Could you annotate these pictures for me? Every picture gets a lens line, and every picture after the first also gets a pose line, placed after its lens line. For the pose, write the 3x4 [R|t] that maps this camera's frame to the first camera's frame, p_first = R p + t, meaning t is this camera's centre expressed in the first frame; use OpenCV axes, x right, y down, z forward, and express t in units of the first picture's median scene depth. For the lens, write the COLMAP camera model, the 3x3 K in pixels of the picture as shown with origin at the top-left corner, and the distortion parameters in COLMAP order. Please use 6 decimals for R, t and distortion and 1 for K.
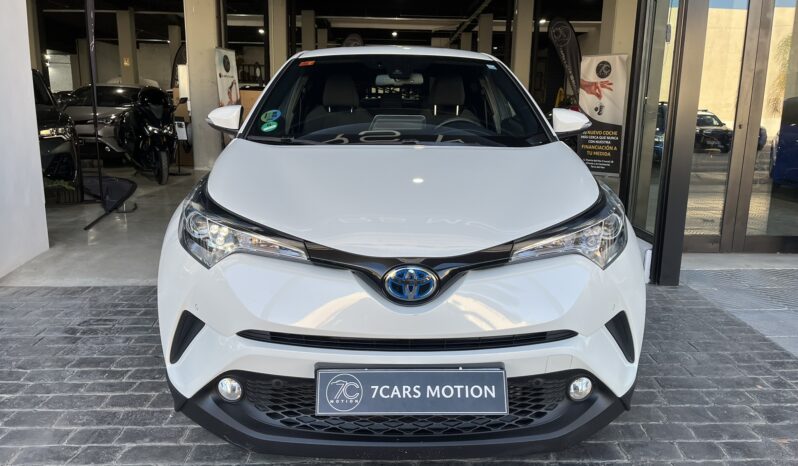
lens RADIAL K [[602.3, 0, 392.9], [0, 602.3, 231.5], [0, 0, 1]] dist [0.043775, -0.066470]
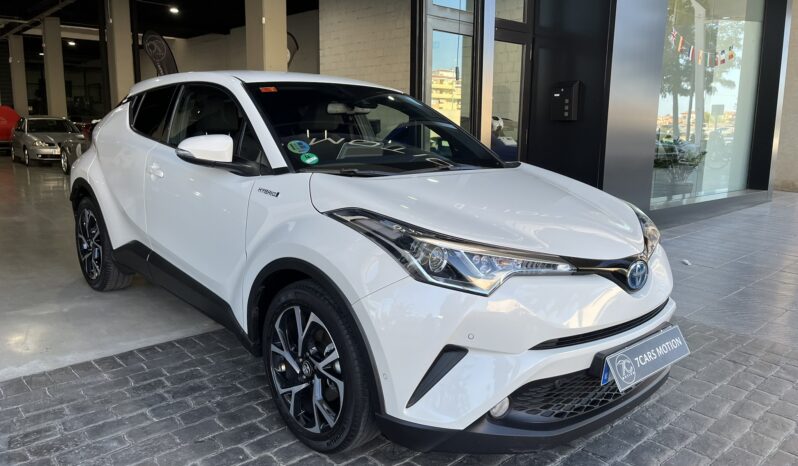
lens RADIAL K [[606.9, 0, 399.0], [0, 606.9, 233.0], [0, 0, 1]] dist [0.048299, -0.068570]
pose [[0.753037, -0.112609, 0.648270, -1.117062], [0.127298, 0.991565, 0.024371, -0.095822], [-0.645546, 0.064171, 0.761021, 0.288389]]
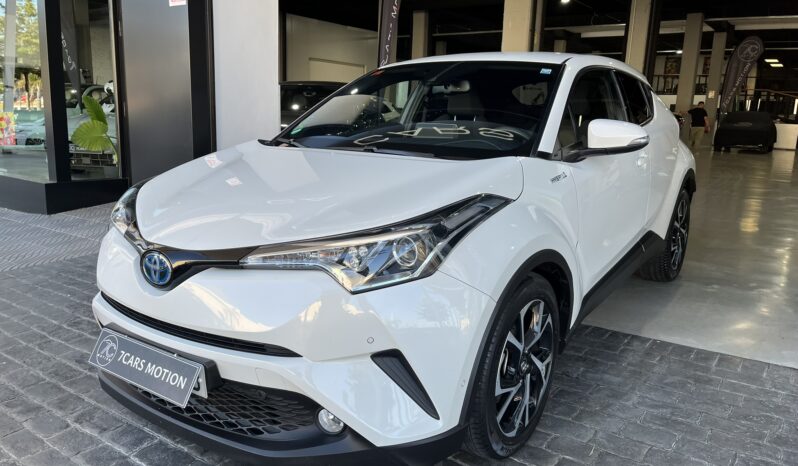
lens RADIAL K [[602.3, 0, 392.9], [0, 602.3, 231.5], [0, 0, 1]] dist [0.043775, -0.066470]
pose [[0.805961, 0.123345, -0.578976, 0.931165], [-0.134388, 0.990639, 0.023972, -0.060630], [0.576513, 0.058487, 0.814992, 0.311840]]
